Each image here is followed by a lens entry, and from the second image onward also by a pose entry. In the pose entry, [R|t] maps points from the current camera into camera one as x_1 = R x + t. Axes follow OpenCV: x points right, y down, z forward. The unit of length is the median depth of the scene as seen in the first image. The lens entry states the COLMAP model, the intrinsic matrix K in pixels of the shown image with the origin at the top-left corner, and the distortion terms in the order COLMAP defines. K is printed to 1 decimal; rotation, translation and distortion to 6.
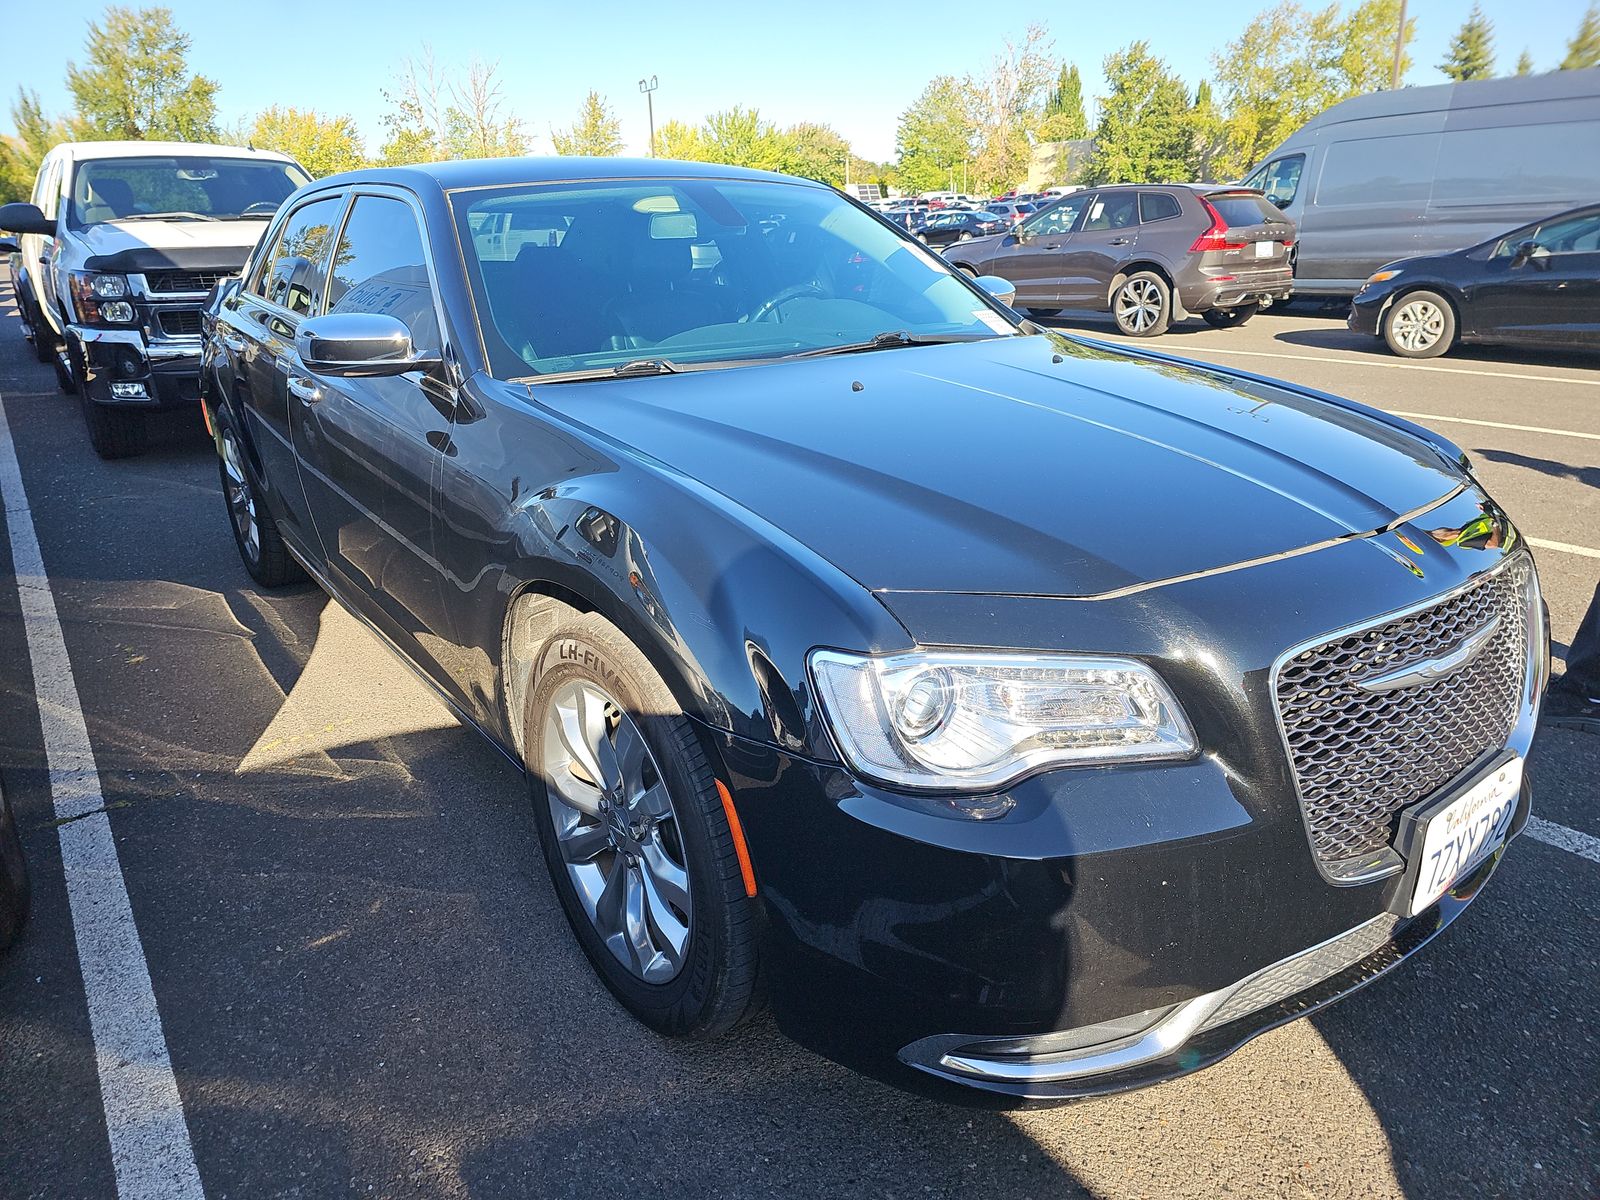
lens RADIAL K [[1095.4, 0, 800.0], [0, 1095.4, 600.0], [0, 0, 1]] dist [0.019068, 0.000677]
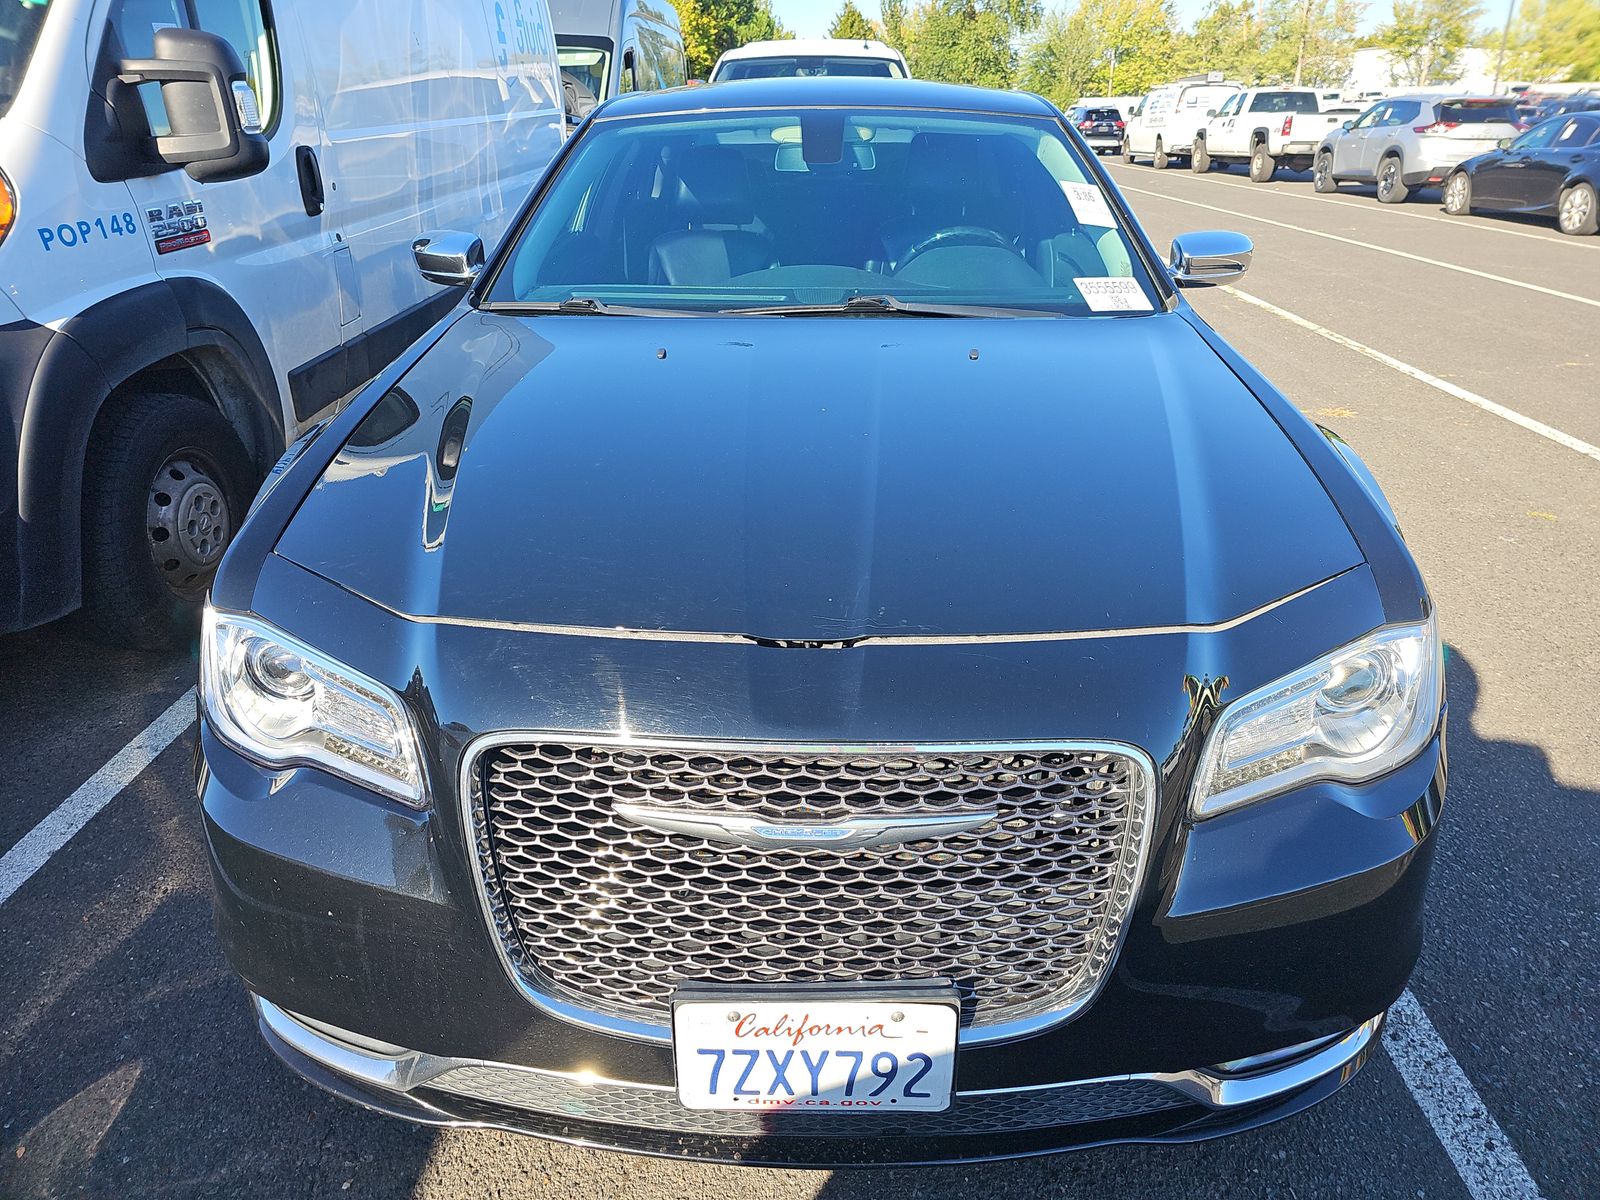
lens RADIAL K [[1095.4, 0, 800.0], [0, 1095.4, 600.0], [0, 0, 1]] dist [0.019068, 0.000677]
pose [[0.783964, 0.274213, -0.556962, 0.597565], [-0.220407, 0.961655, 0.163220, -0.140194], [0.580363, -0.005200, 0.814342, 0.237835]]
